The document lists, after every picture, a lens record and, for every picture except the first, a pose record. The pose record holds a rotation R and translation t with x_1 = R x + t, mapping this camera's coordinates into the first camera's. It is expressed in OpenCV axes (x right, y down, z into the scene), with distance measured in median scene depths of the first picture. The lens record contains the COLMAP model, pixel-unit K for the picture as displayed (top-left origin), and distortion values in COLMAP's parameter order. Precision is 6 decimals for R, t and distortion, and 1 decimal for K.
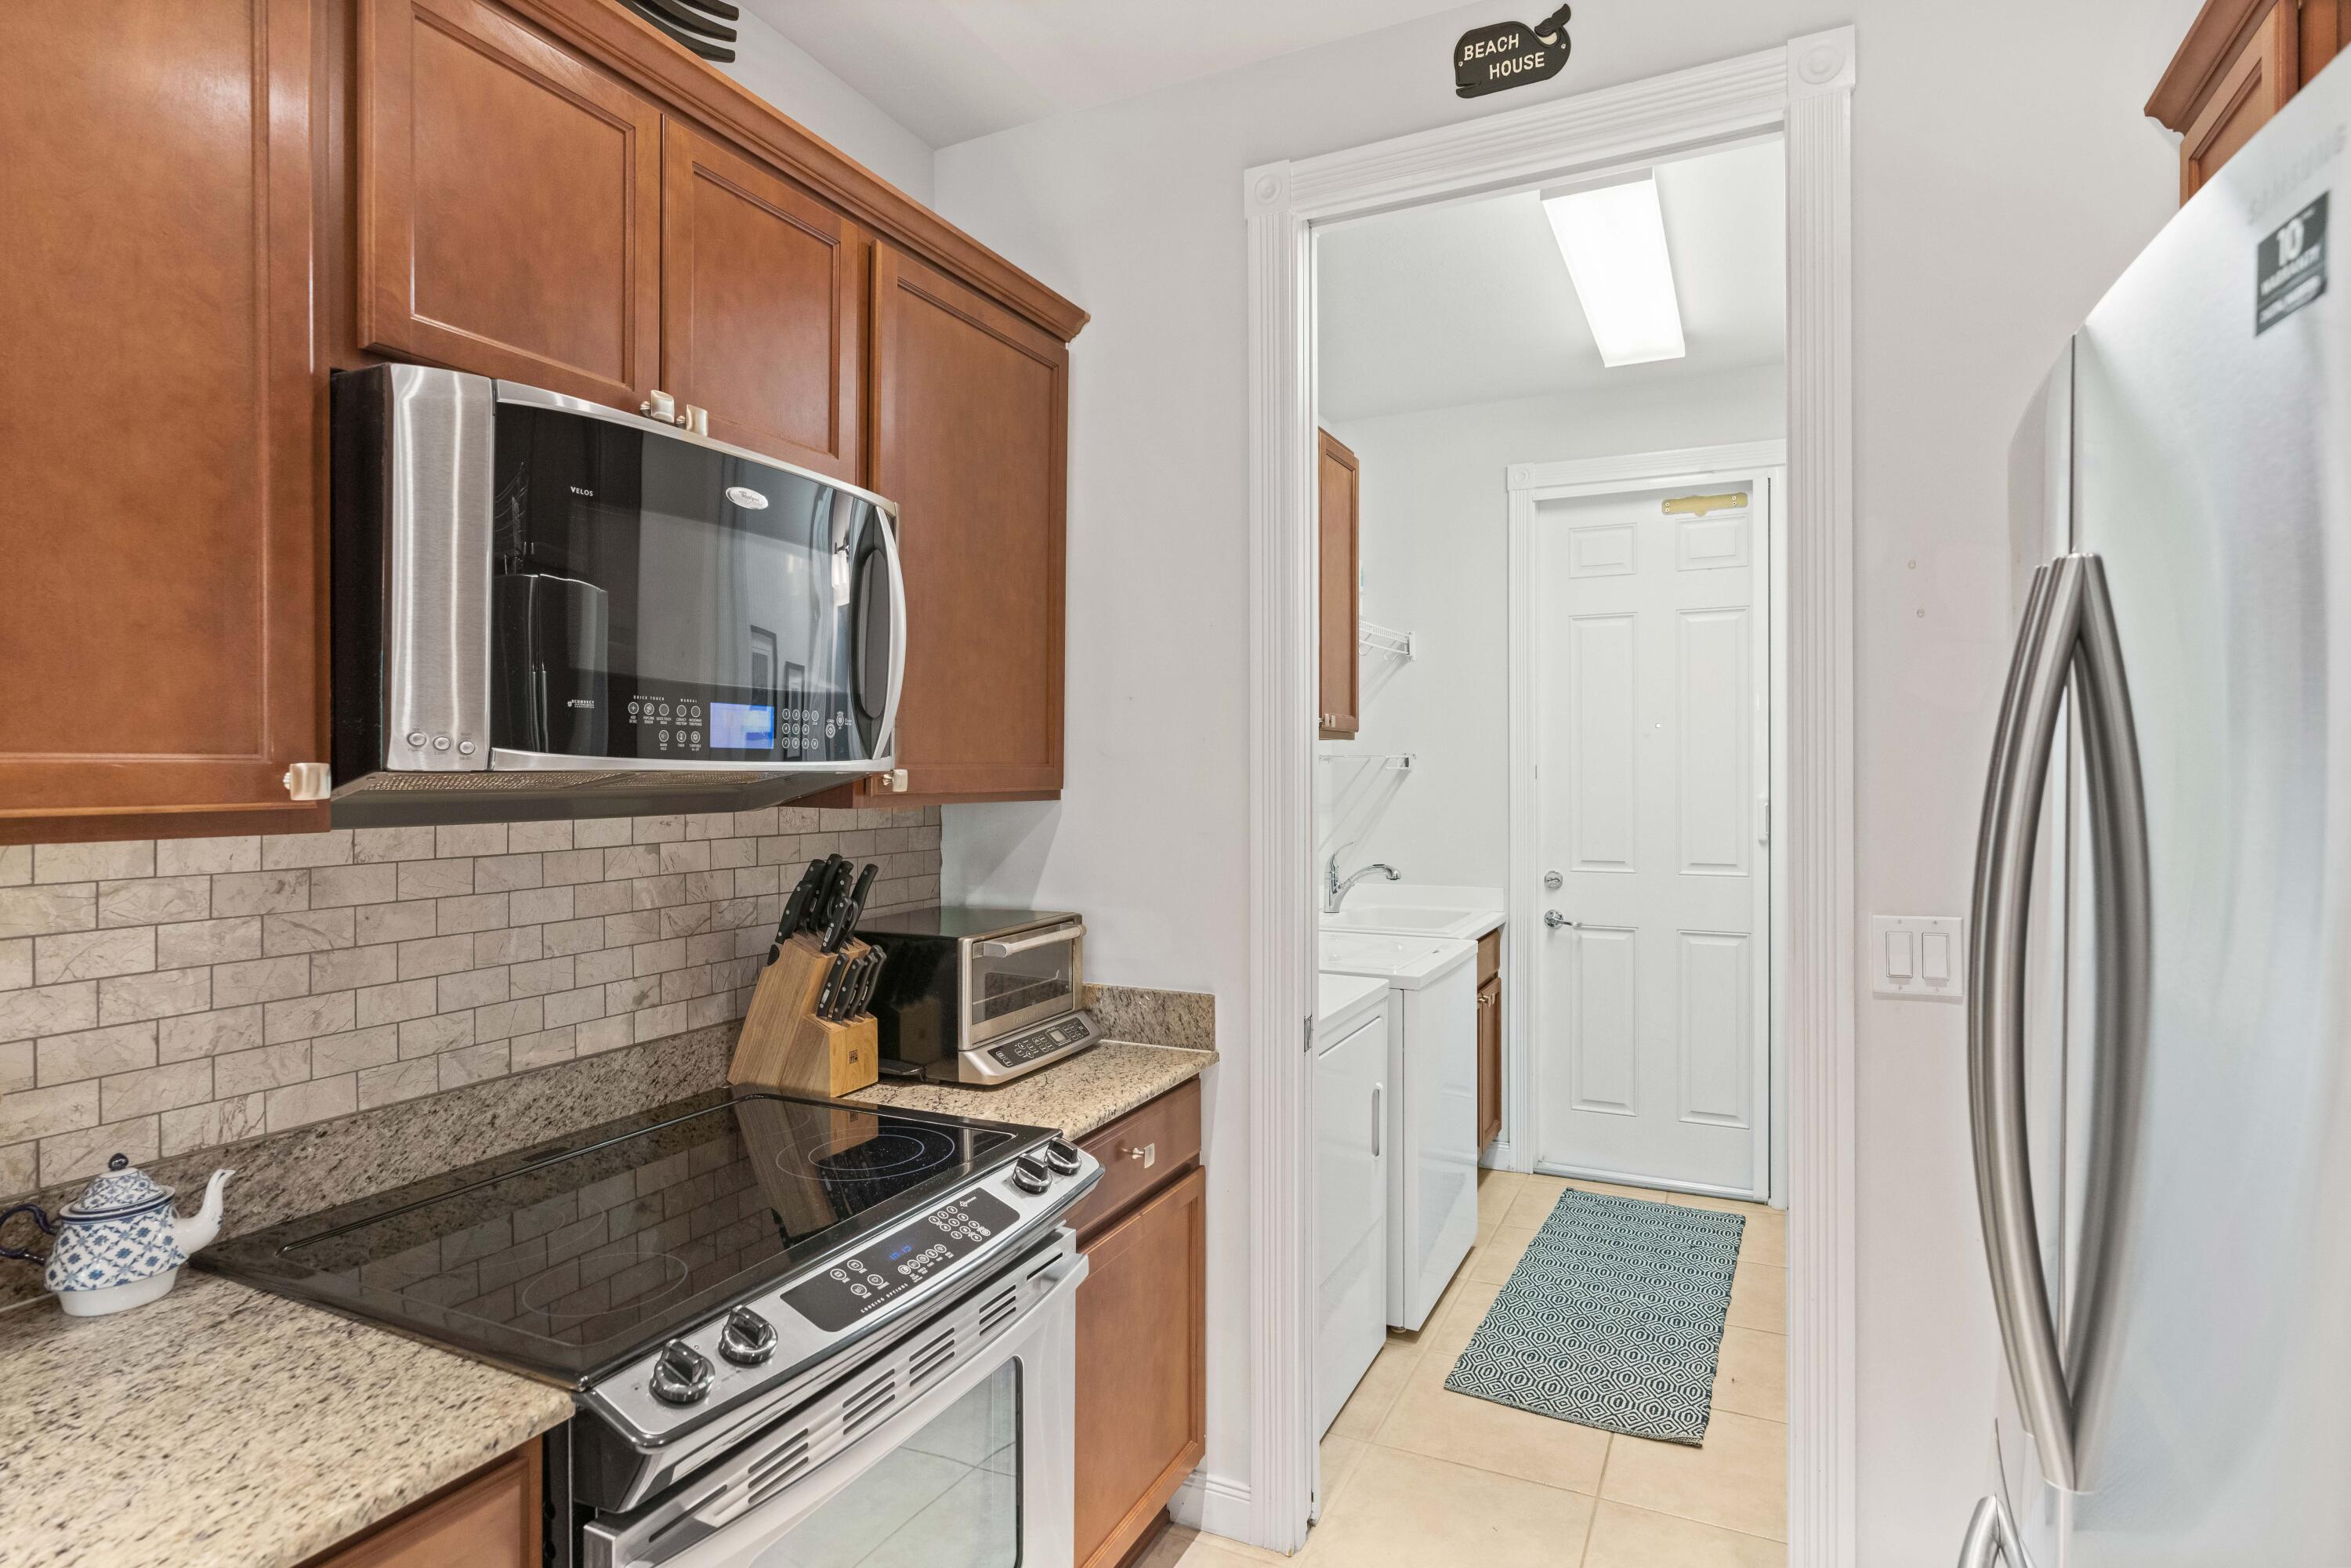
lens RADIAL K [[1220.0, 0, 1180.1], [0, 1220.0, 774.2], [0, 0, 1]] dist [-0.006532, 0.000206]
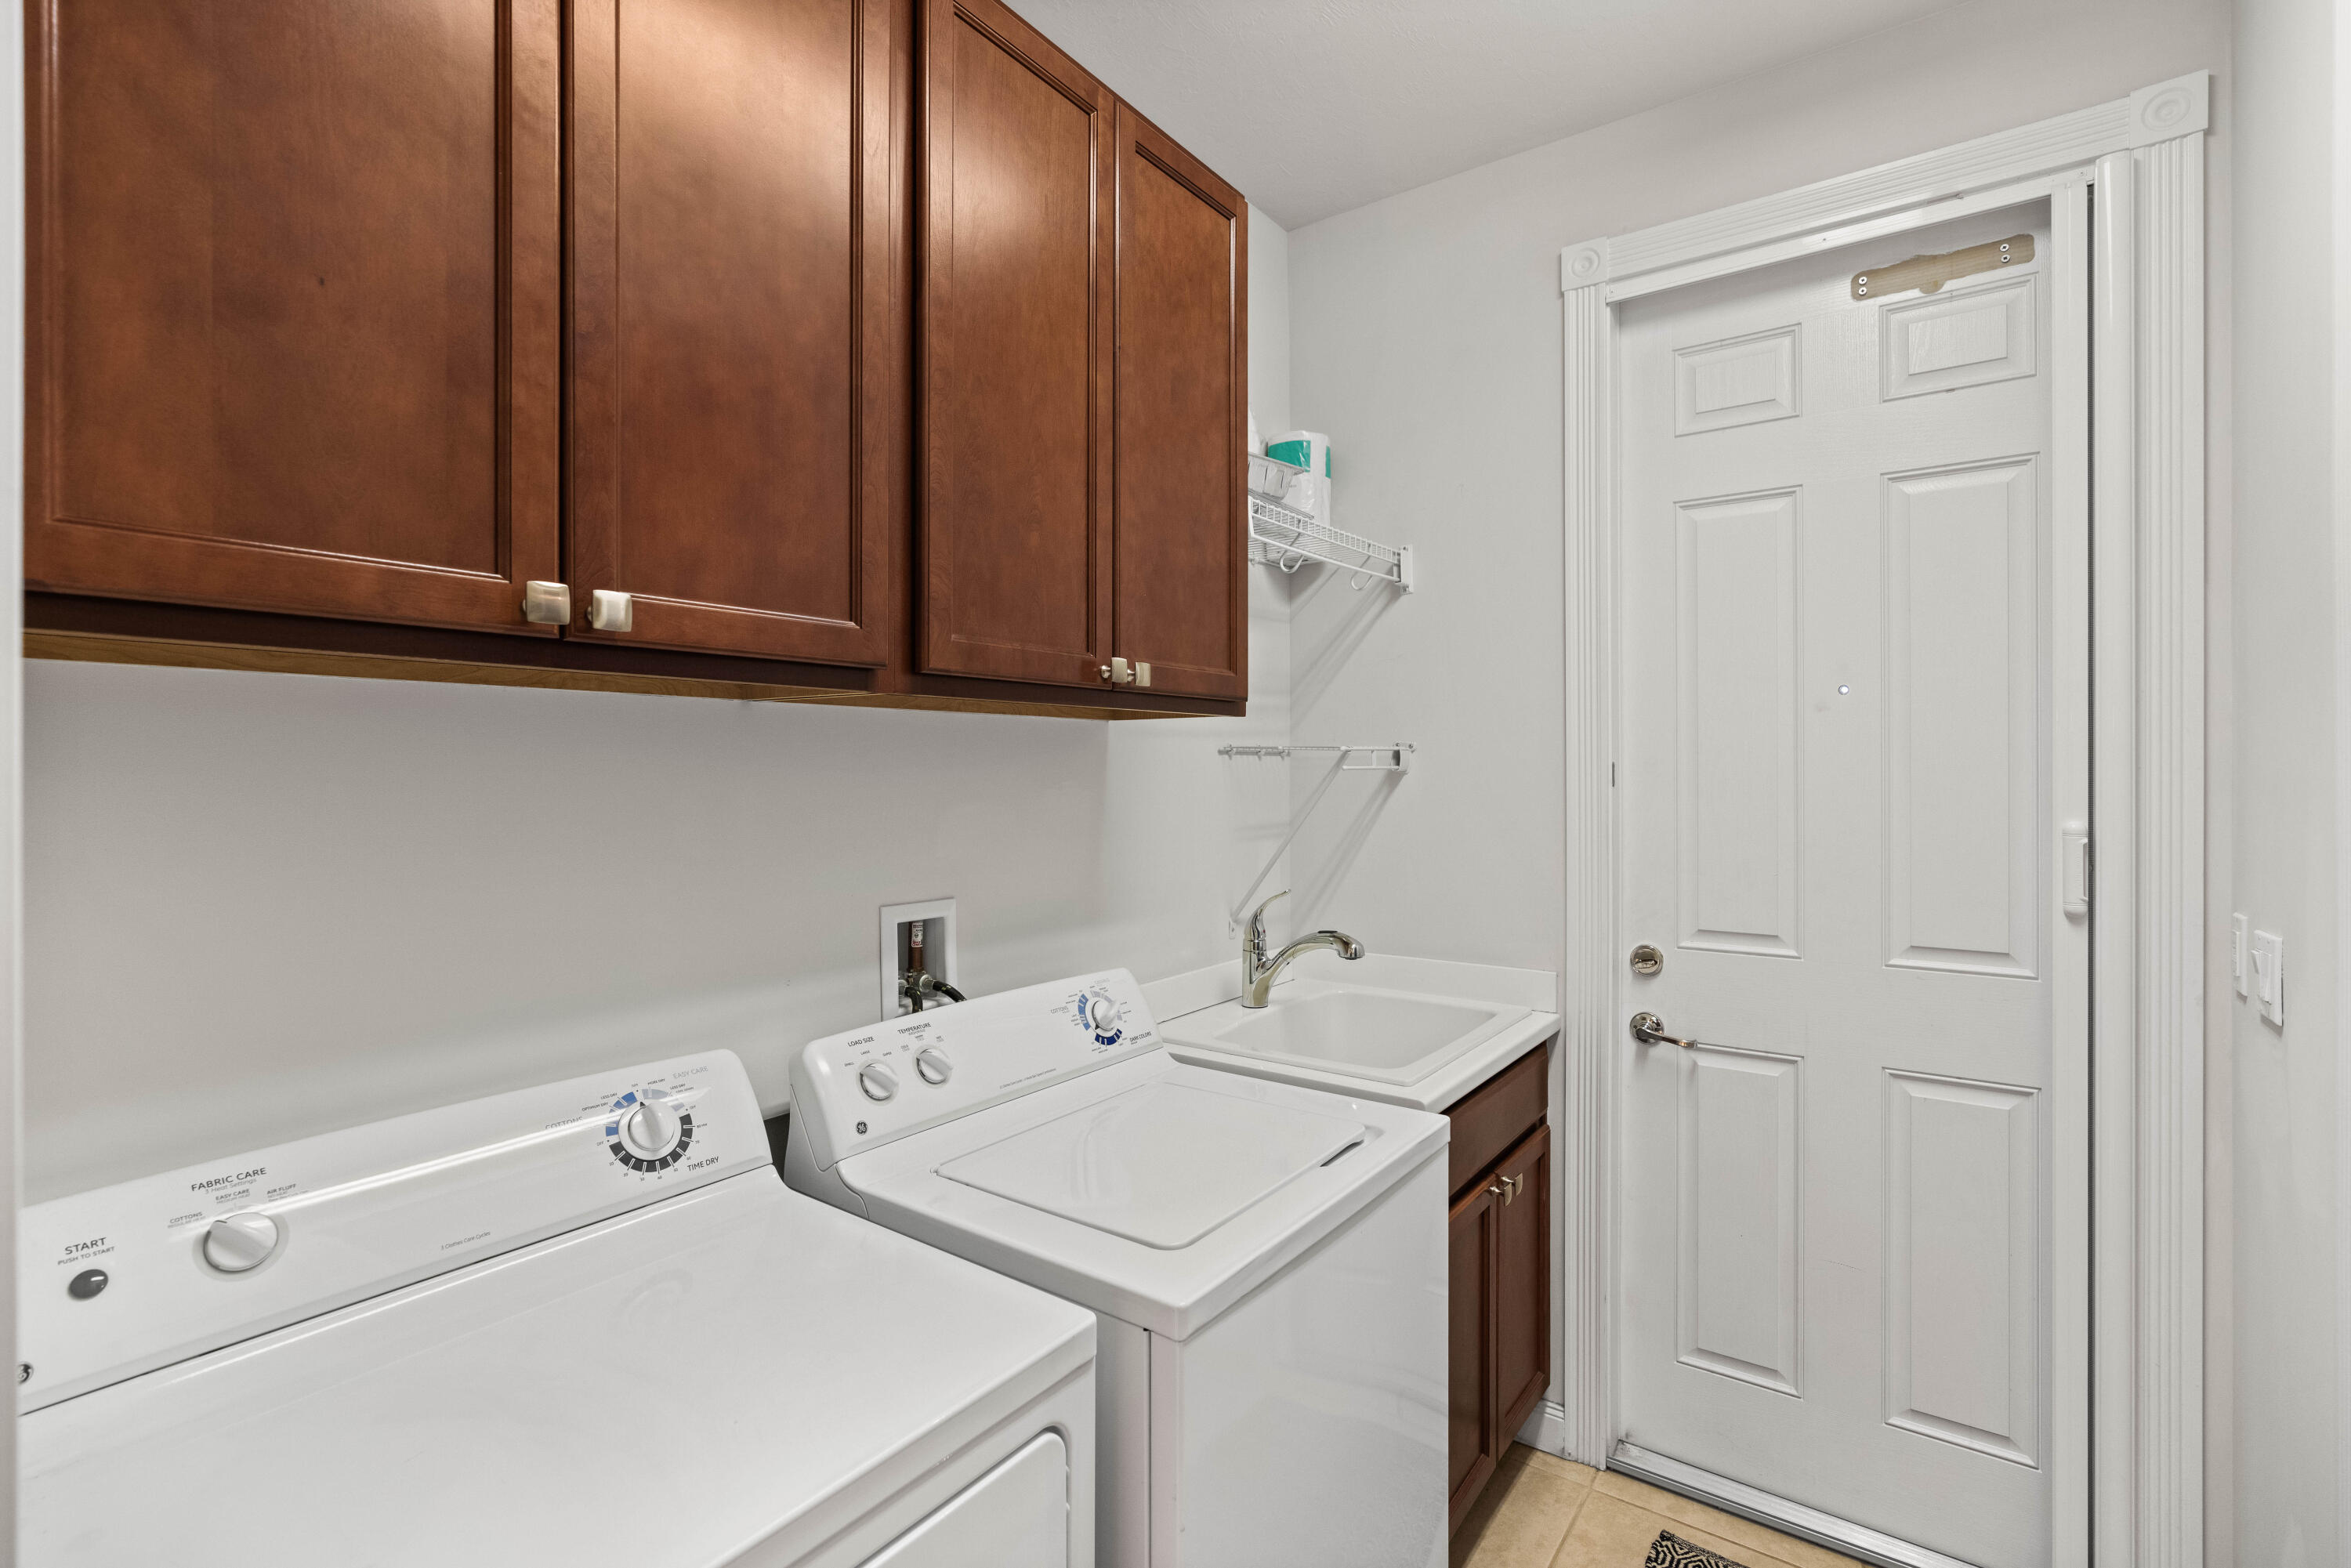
lens RADIAL K [[1065.0, 0, 1179.8], [0, 1065.0, 770.4], [0, 0, 1]] dist [-0.015411, 0.008728]
pose [[0.984763, 0.000926, -0.173899, 0.397106], [-0.001350, 0.999996, -0.002318, -0.004776], [0.173896, 0.002518, 0.984761, 1.050232]]
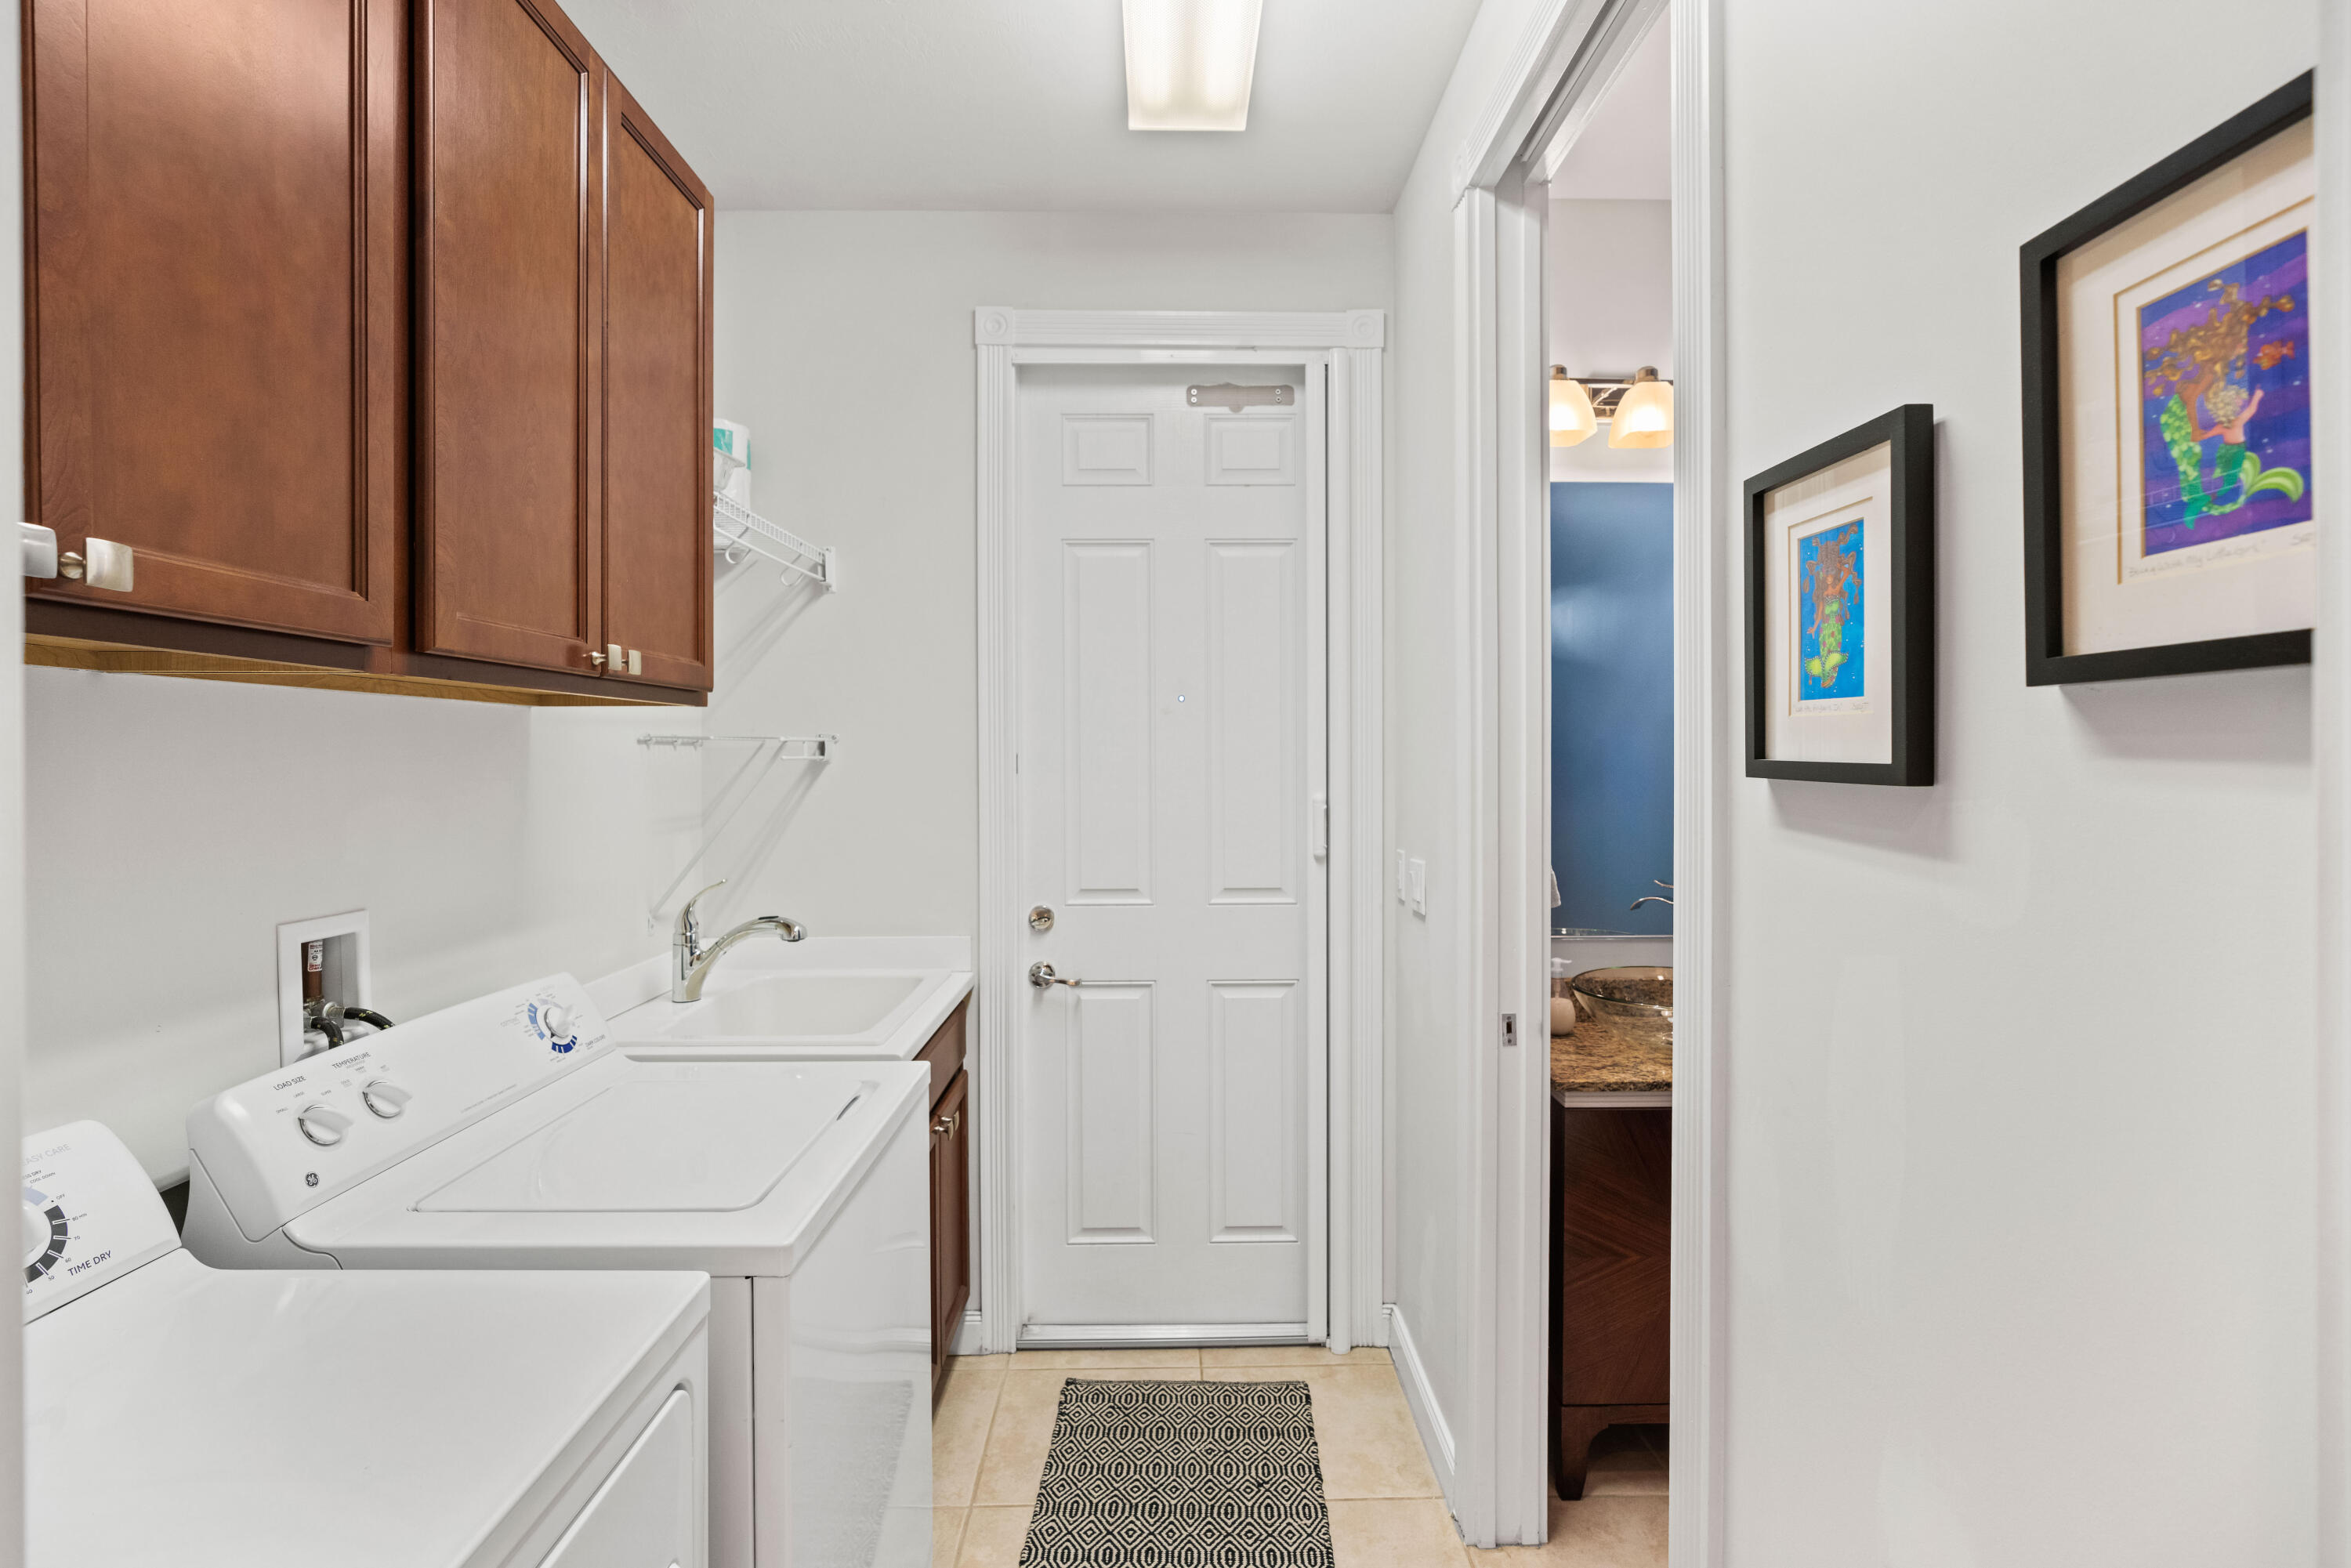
lens RADIAL K [[1069.2, 0, 1181.4], [0, 1069.2, 765.1], [0, 0, 1]] dist [-0.015095, 0.010019]
pose [[0.894417, -0.003372, 0.447220, 0.239131], [0.002906, 0.999994, 0.001729, -0.003259], [-0.447224, -0.000247, 0.894422, 0.949448]]
